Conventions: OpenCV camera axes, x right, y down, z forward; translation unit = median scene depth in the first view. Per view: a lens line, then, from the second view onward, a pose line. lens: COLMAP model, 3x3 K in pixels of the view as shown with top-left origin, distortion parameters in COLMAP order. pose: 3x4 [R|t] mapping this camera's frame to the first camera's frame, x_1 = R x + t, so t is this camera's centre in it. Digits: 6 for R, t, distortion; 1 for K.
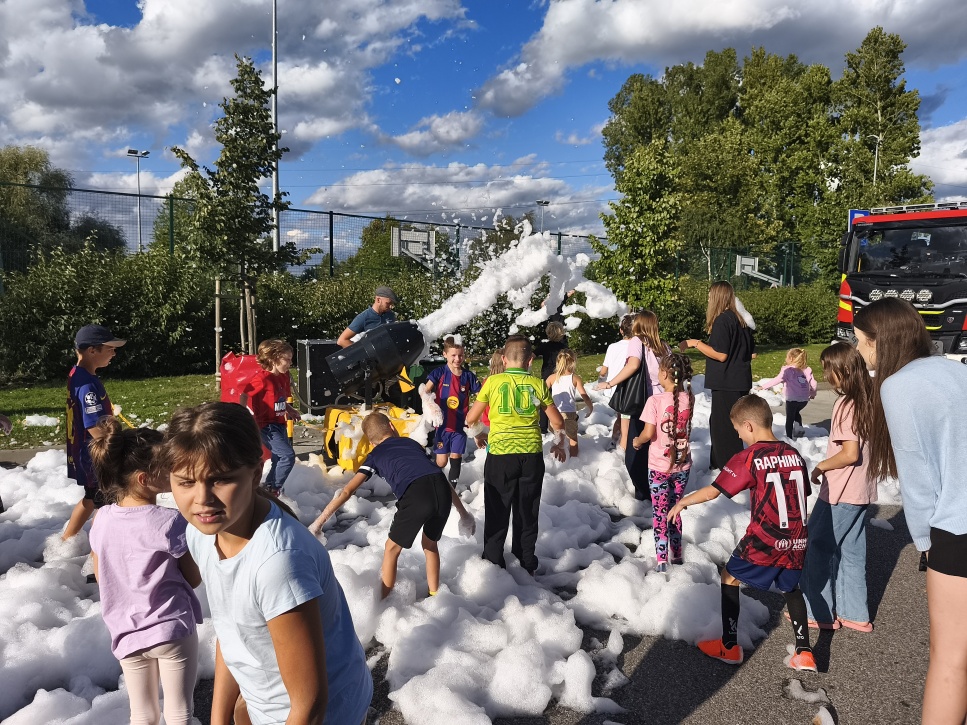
lens RADIAL K [[671.4, 0, 502.0], [0, 671.4, 320.3], [0, 0, 1]] dist [-0.009140, -0.008747]
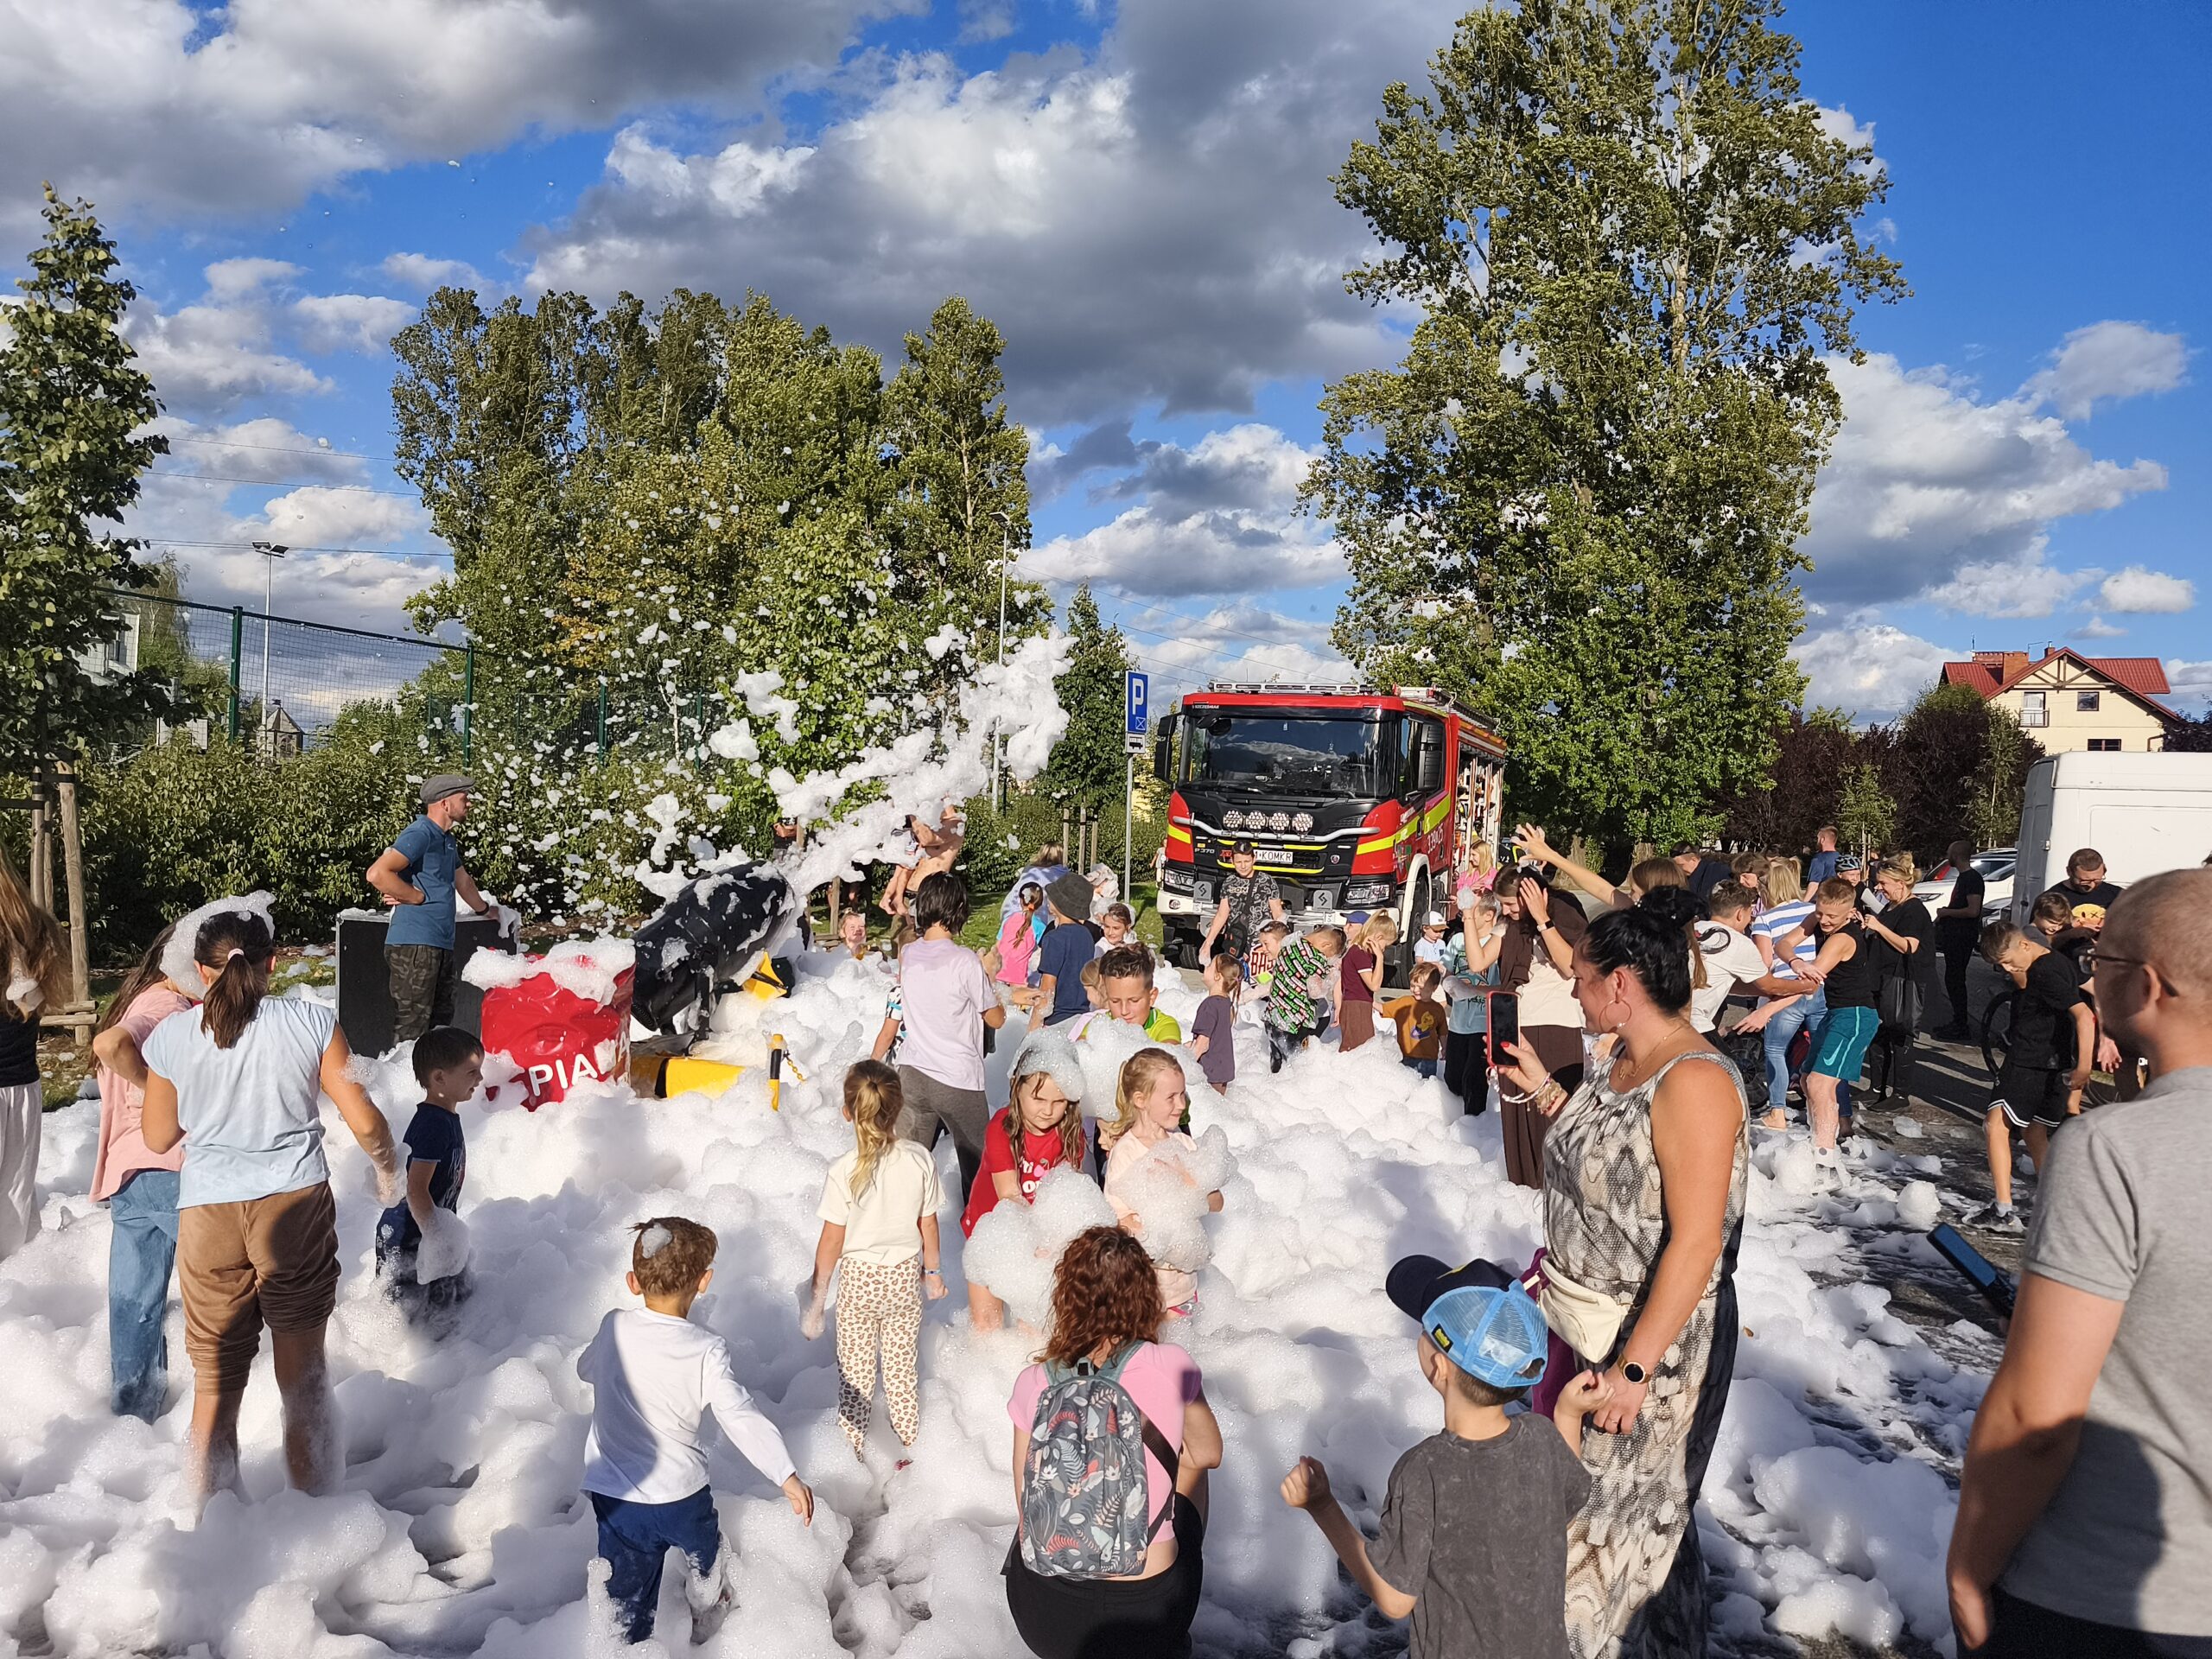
lens RADIAL K [[1535.8, 0, 1148.3], [0, 1535.8, 732.9], [0, 0, 1]] dist [-0.009140, -0.008747]
pose [[0.751409, 0.046929, 0.658166, -0.114542], [-0.001530, 0.997589, -0.069384, -0.004282], [-0.659835, 0.051129, 0.749669, -0.014585]]
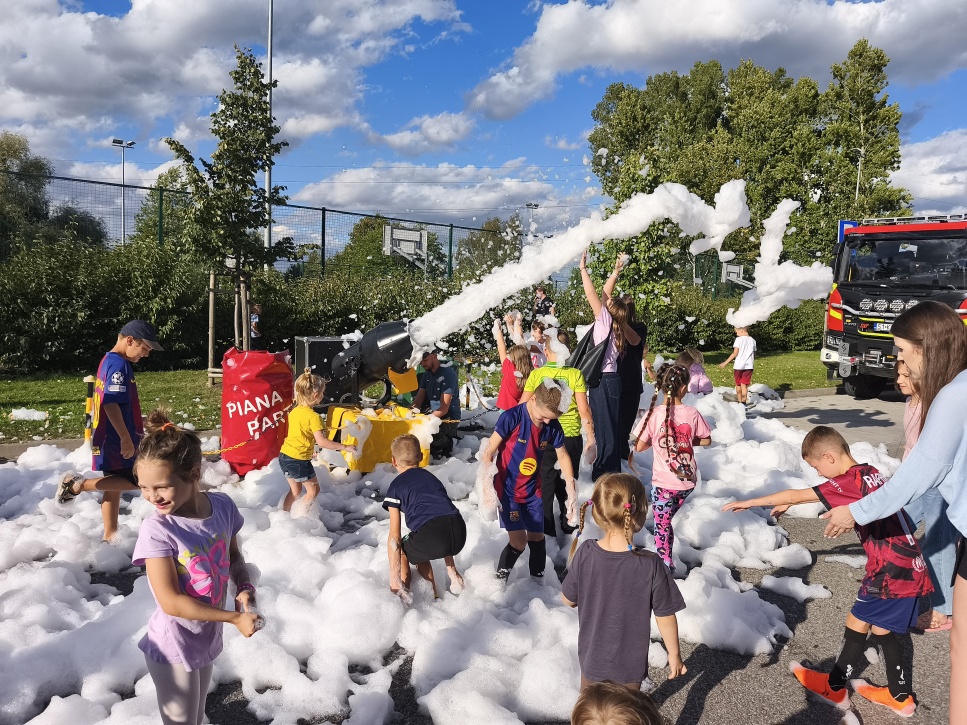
lens RADIAL K [[669.9, 0, 512.3], [0, 669.9, 310.3], [0, 0, 1]] dist [-0.004923, -0.006346]
pose [[0.999070, 0.021887, 0.037150, -0.004222], [-0.021239, 0.999617, -0.017735, 0.000238], [-0.037524, 0.016930, 0.999152, 0.000454]]
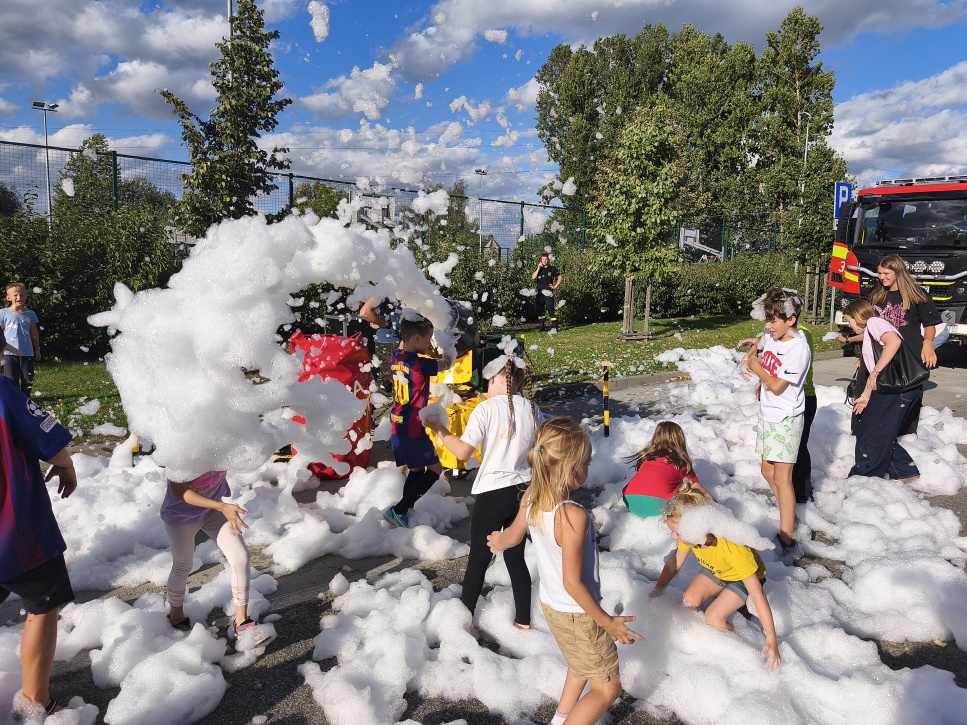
lens RADIAL K [[671.4, 0, 502.0], [0, 671.4, 320.3], [0, 0, 1]] dist [-0.009140, -0.008747]
pose [[0.989435, -0.008652, 0.144720, -0.041496], [0.002340, 0.999041, 0.043728, -0.000251], [-0.144959, -0.042928, 0.988506, 0.015902]]
